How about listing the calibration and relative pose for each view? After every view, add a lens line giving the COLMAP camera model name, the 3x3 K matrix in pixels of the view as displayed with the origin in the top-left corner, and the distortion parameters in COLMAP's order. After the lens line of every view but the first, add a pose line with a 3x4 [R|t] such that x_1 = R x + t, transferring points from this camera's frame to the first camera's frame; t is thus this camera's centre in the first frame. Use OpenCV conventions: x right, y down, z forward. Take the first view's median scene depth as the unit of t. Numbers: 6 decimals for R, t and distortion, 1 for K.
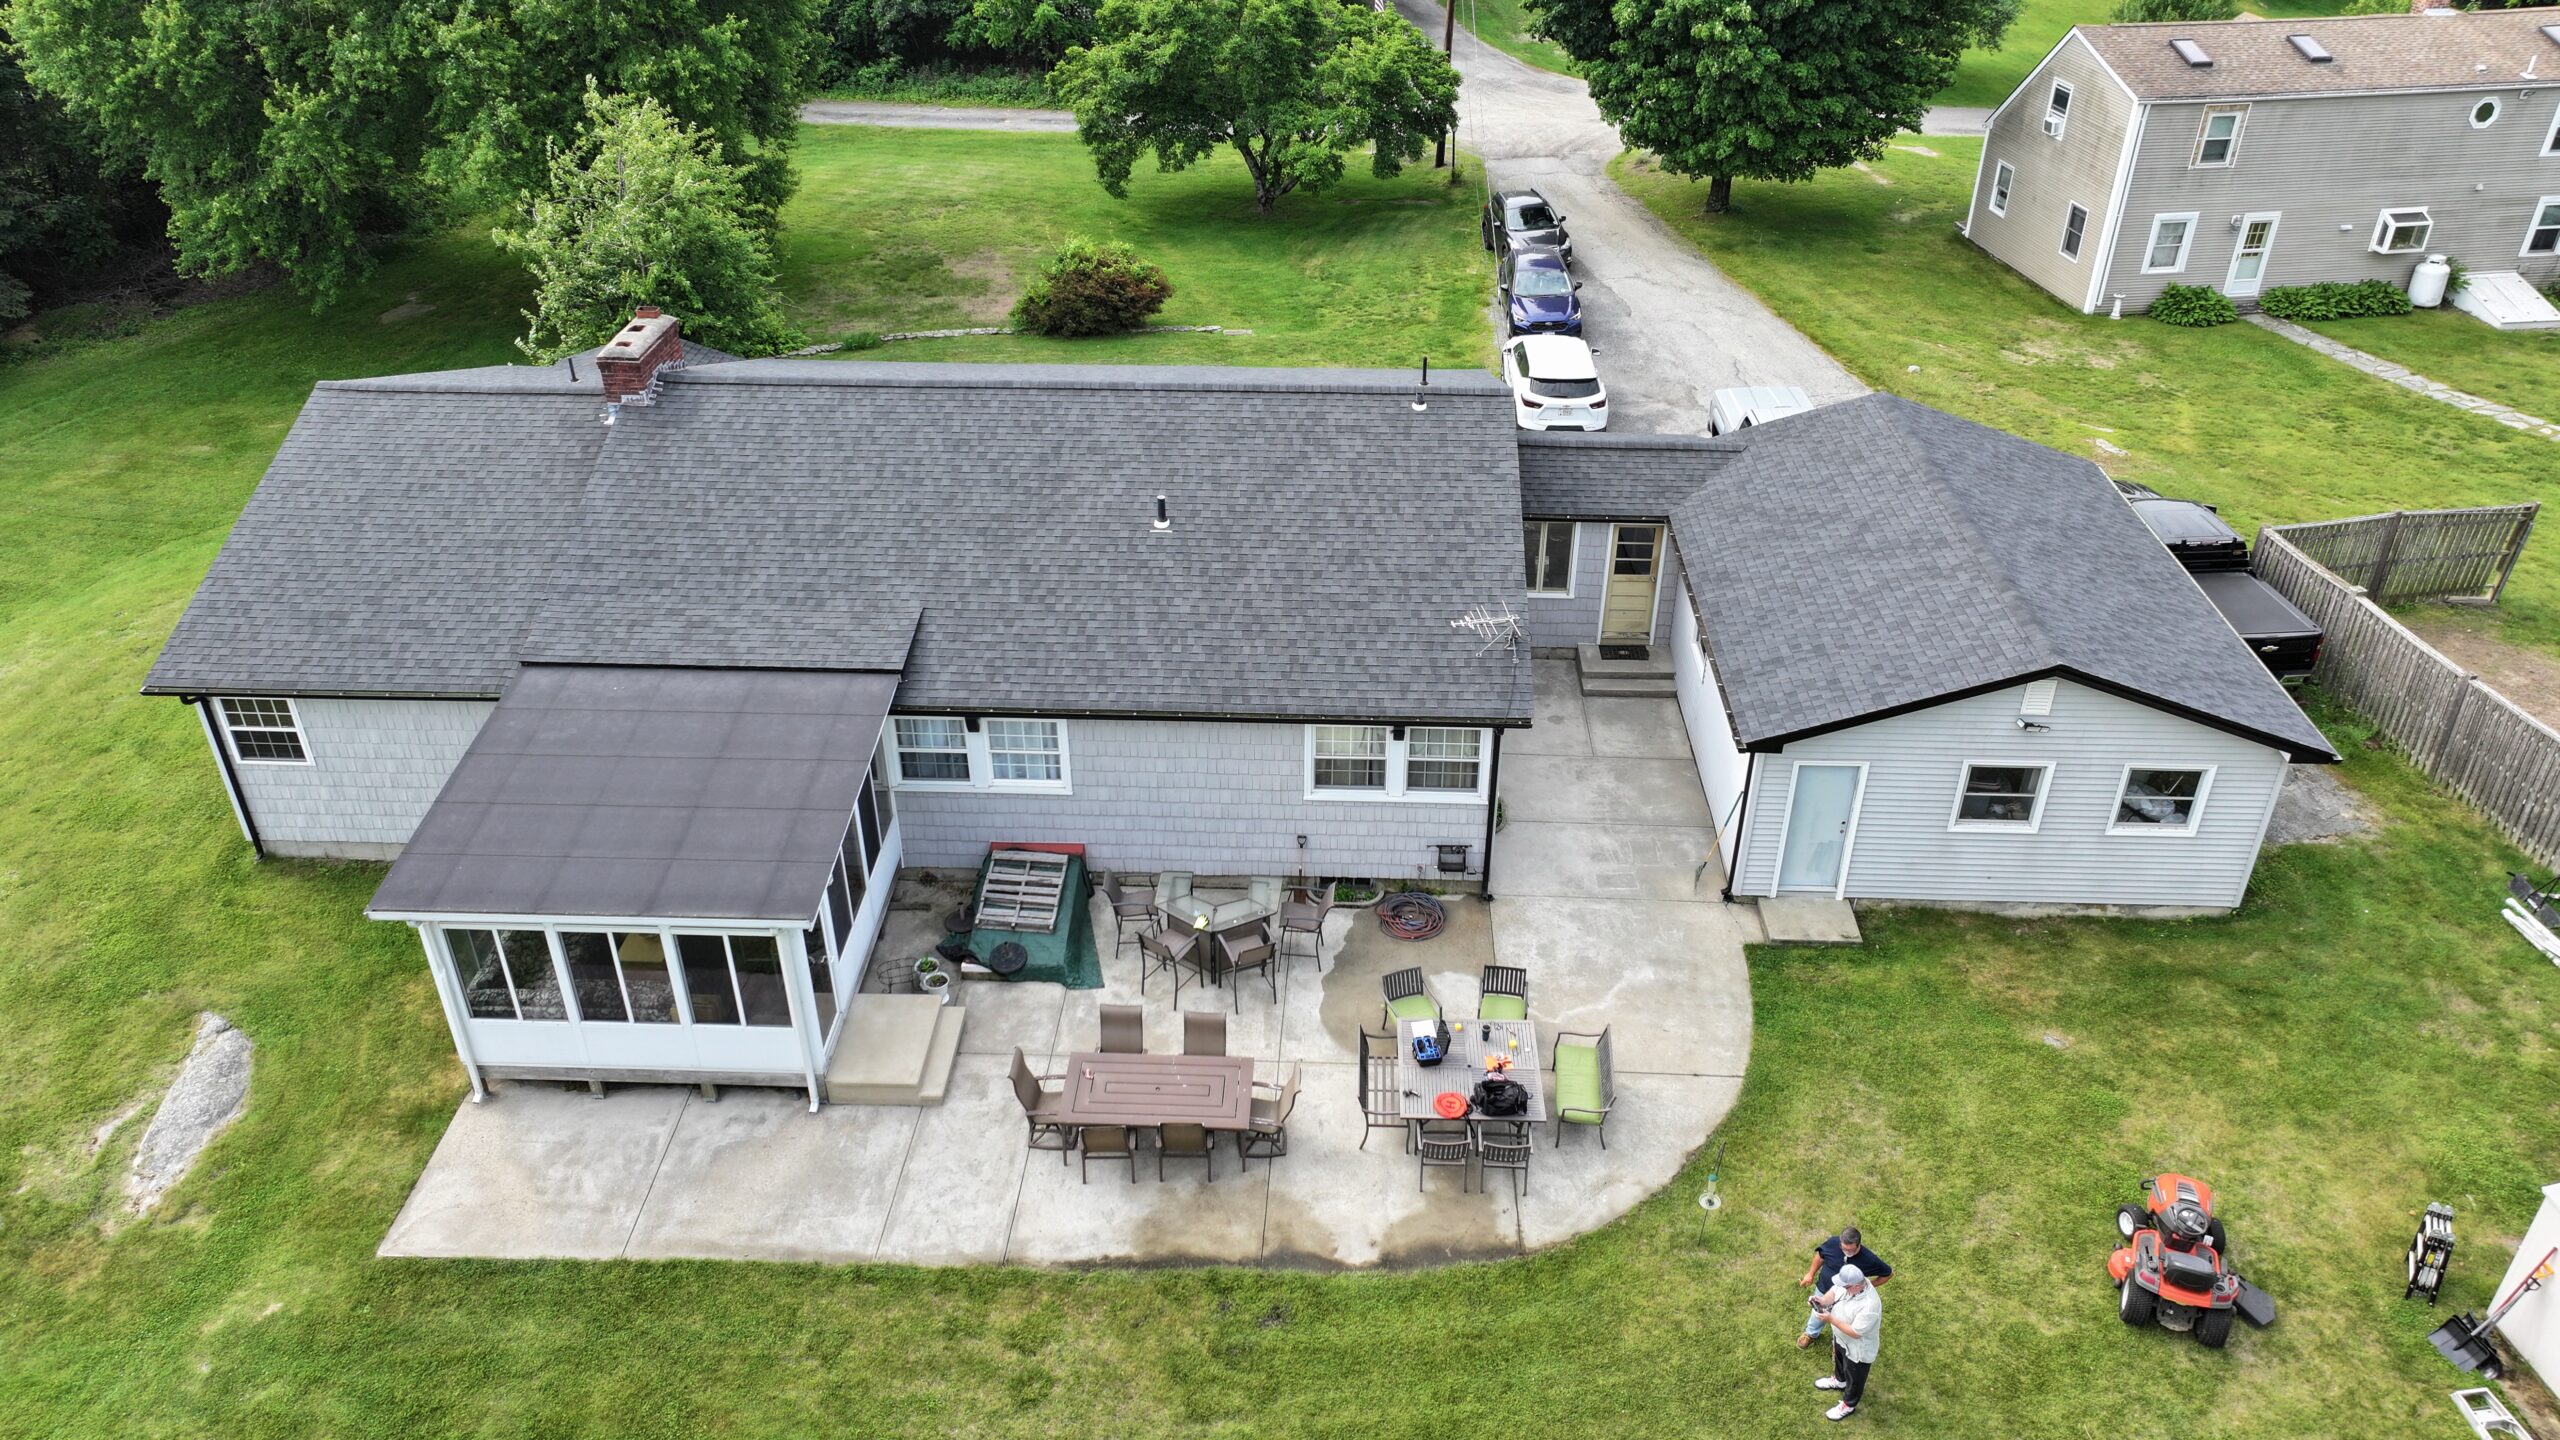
lens RADIAL K [[1792.9, 0, 1281.8], [0, 1792.9, 735.0], [0, 0, 1]] dist [-0.005915, 0.017905]
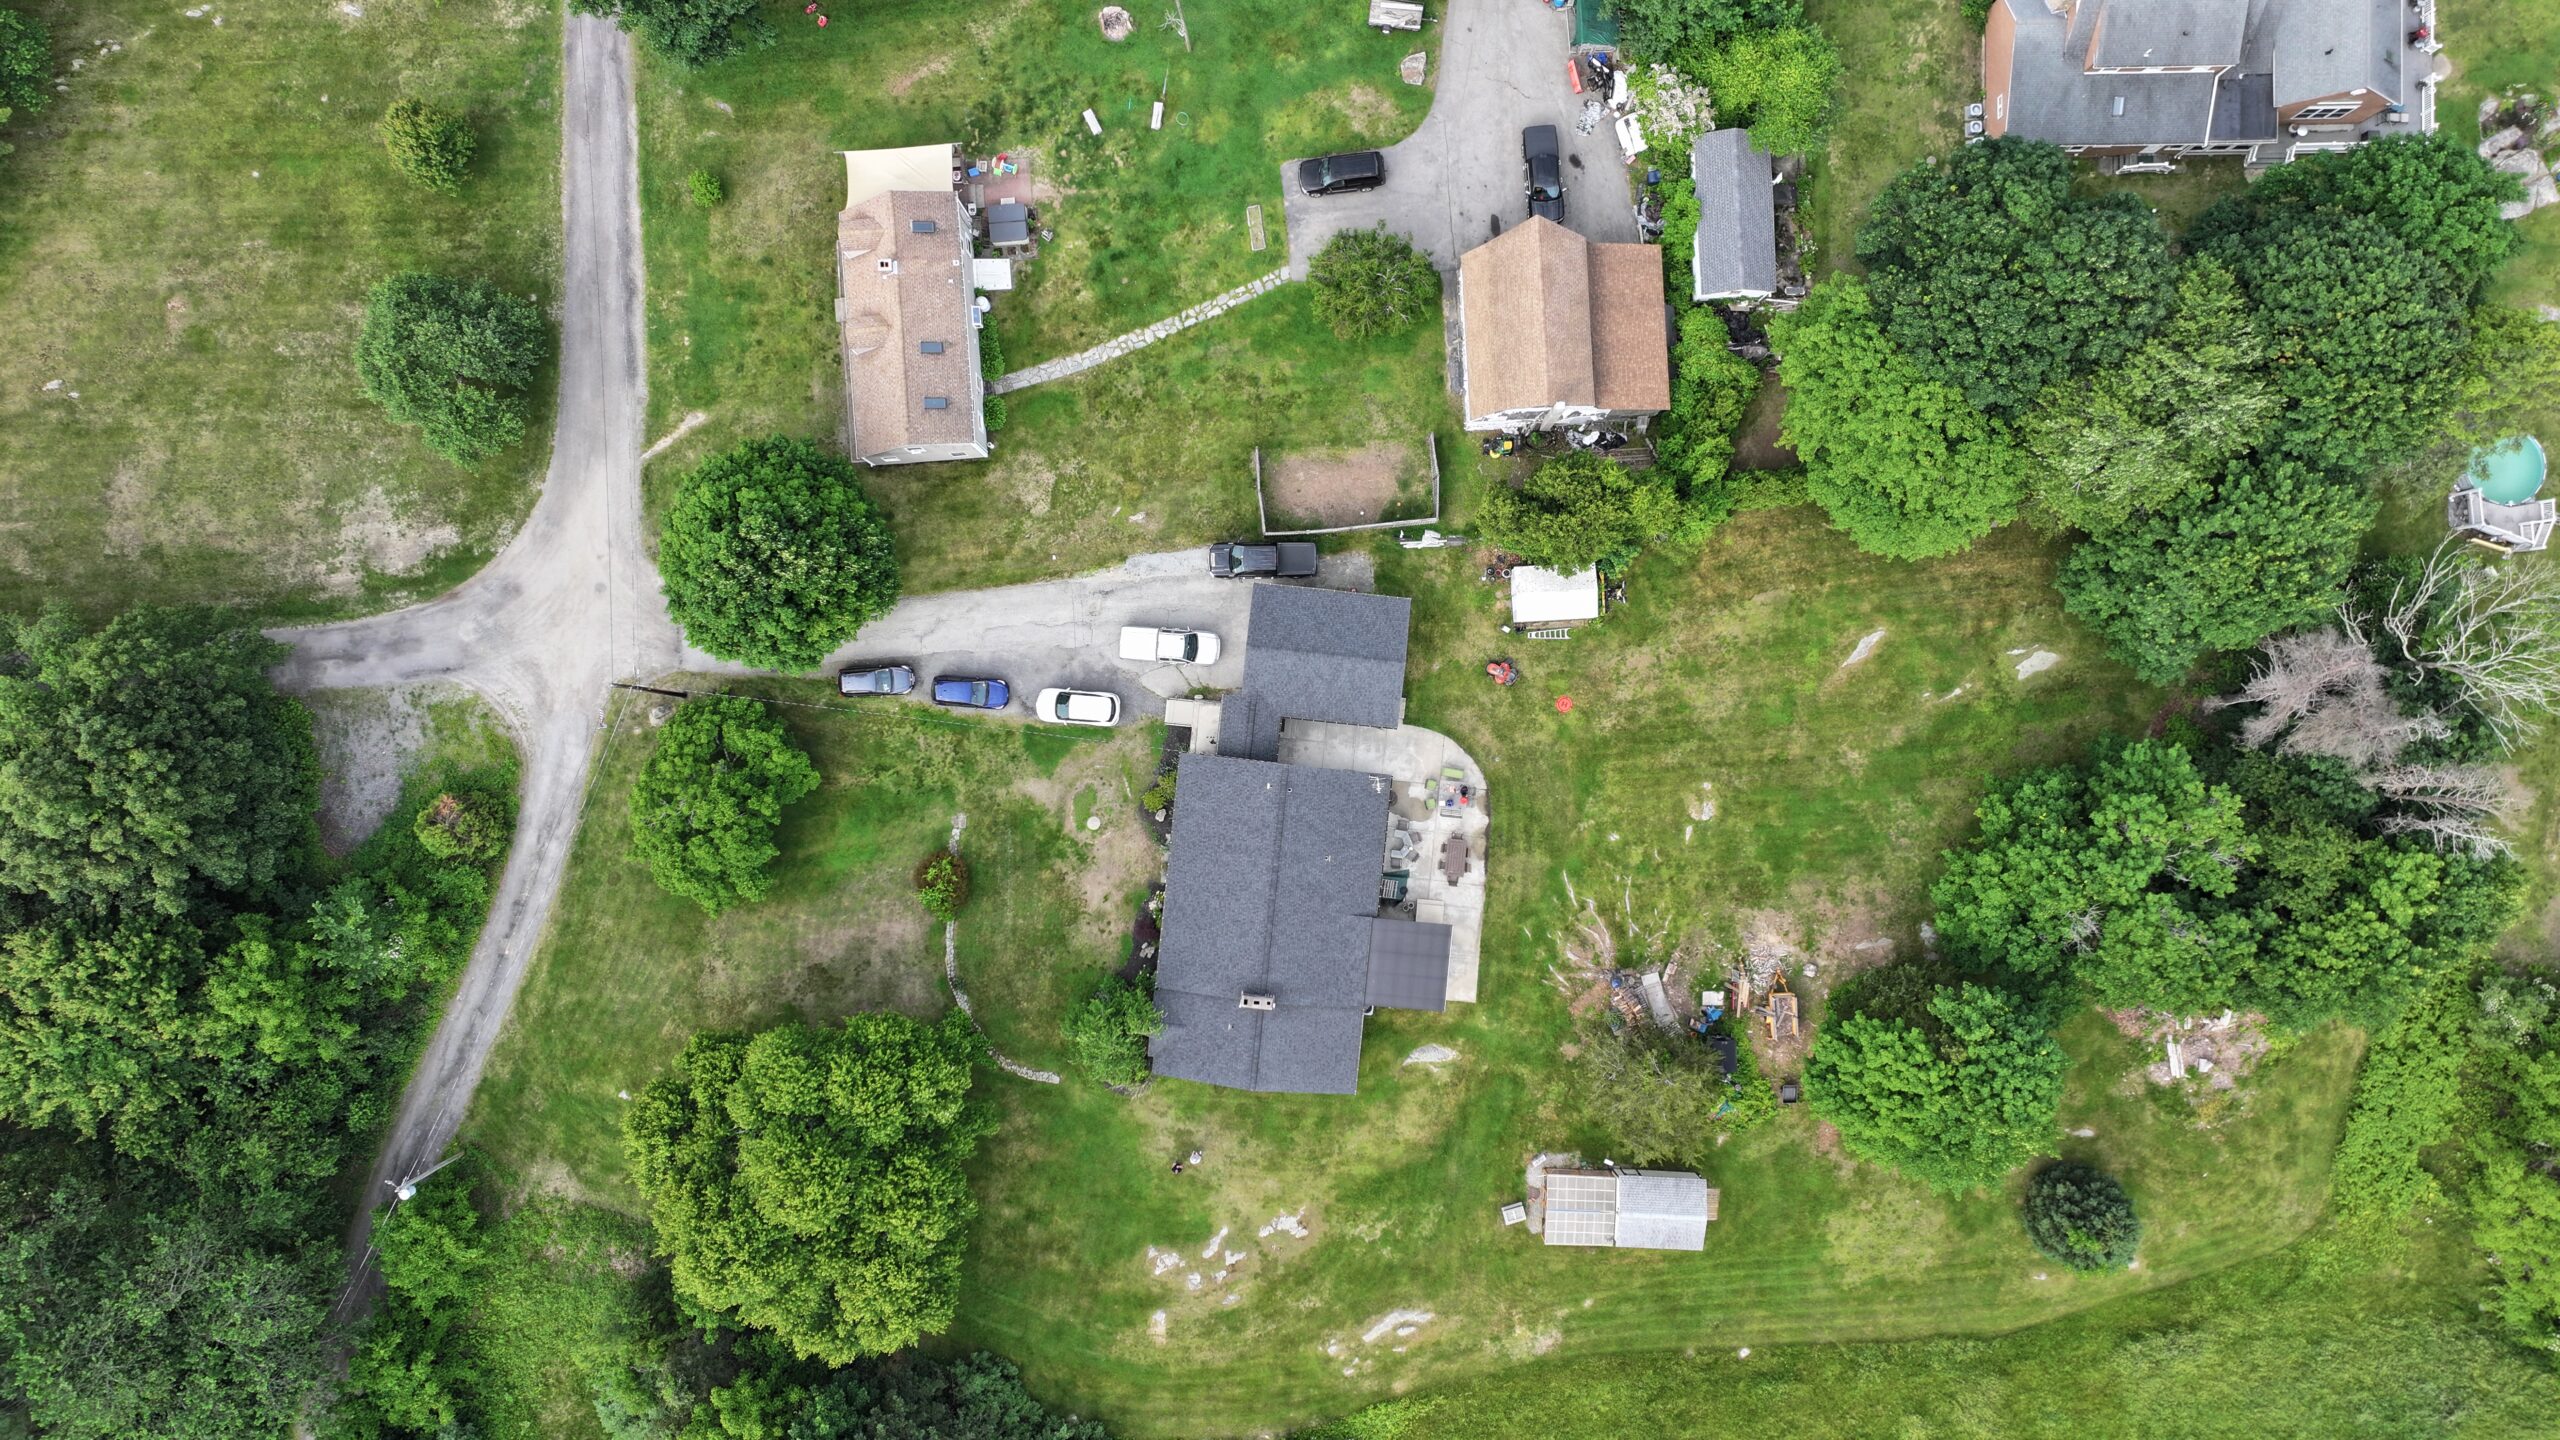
lens RADIAL K [[1792.9, 0, 1286.4], [0, 1792.9, 707.2], [0, 0, 1]] dist [-0.005915, 0.017905]
pose [[0.063397, -0.997875, 0.015025, 0.216852], [0.537021, 0.046801, 0.842270, -3.778251], [-0.841183, -0.045329, 0.538847, -1.138638]]
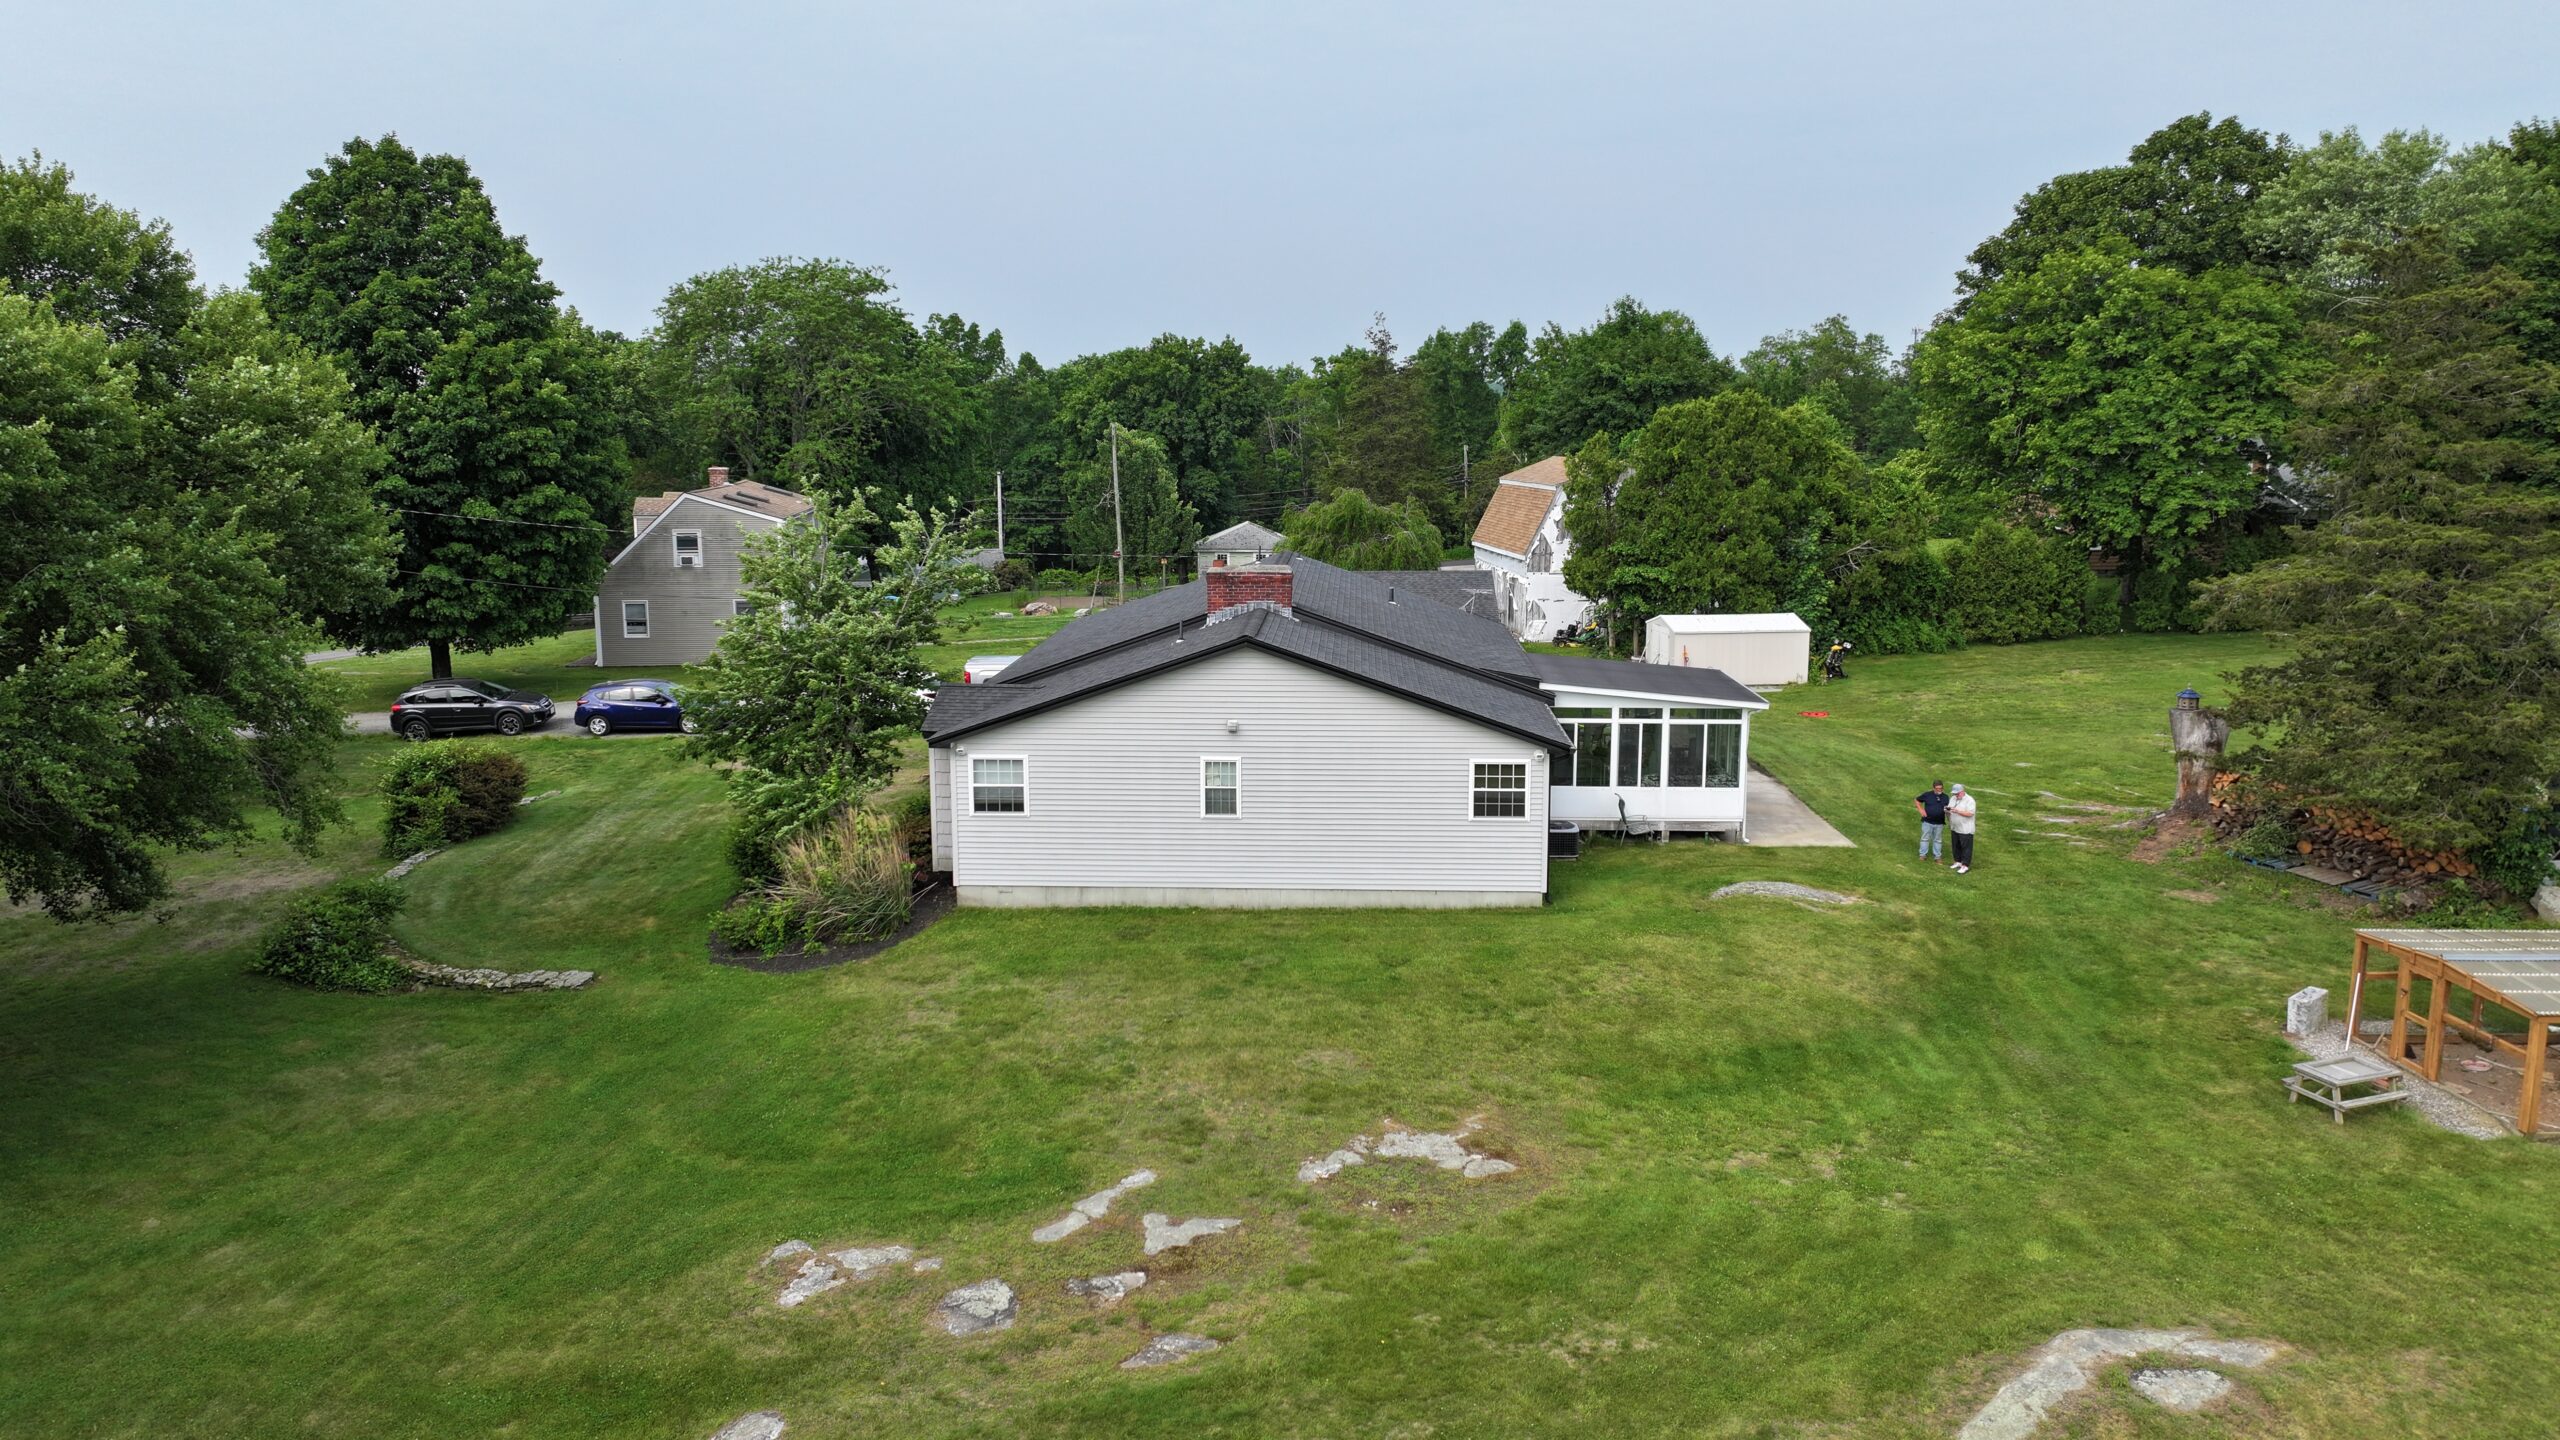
lens RADIAL K [[1792.9, 0, 1289.7], [0, 1792.9, 744.2], [0, 0, 1]] dist [-0.005915, 0.017905]
pose [[-0.000583, -0.179410, 0.983774, -1.952821], [0.536897, 0.829903, 0.151667, -0.345123], [-0.843648, 0.528274, 0.095841, 1.046397]]
